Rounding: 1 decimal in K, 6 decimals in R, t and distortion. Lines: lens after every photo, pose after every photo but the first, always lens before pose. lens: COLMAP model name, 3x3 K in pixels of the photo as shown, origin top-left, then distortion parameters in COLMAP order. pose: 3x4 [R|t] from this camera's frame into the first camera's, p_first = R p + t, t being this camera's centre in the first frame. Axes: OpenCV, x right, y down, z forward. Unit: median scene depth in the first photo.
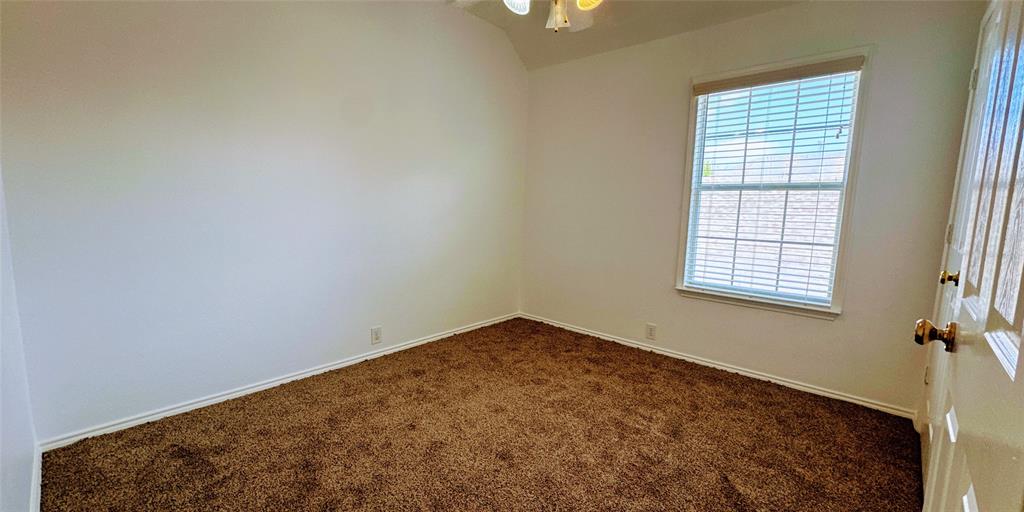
lens RADIAL K [[404.8, 0, 512.0], [0, 404.8, 256.0], [0, 0, 1]] dist [-0.000363, -0.000109]
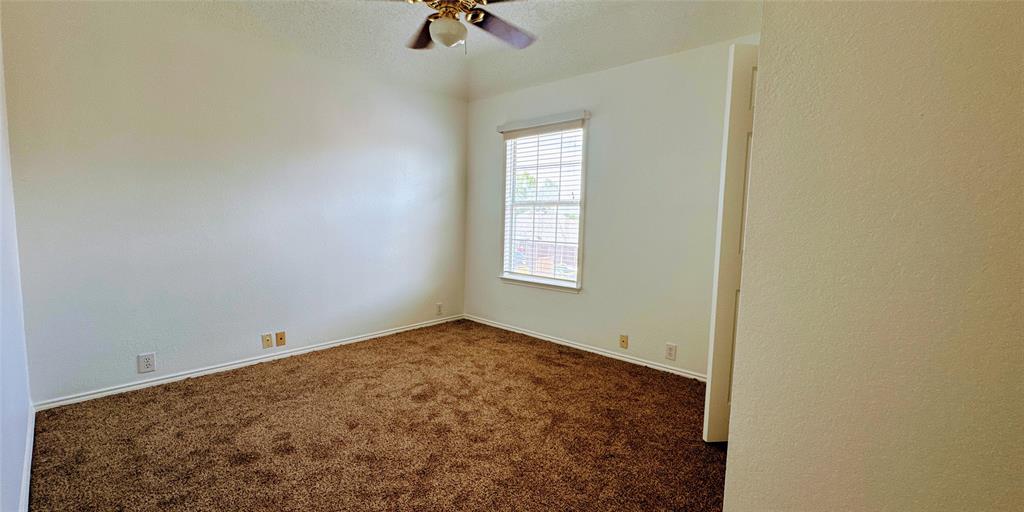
lens RADIAL K [[409.7, 0, 512.0], [0, 409.7, 256.0], [0, 0, 1]] dist [-0.001298, -0.000648]
pose [[0.999993, -0.000335, -0.003695, 0.465226], [0.000197, 0.999304, -0.037299, 0.060608], [0.003705, 0.037298, 0.999297, -0.401578]]
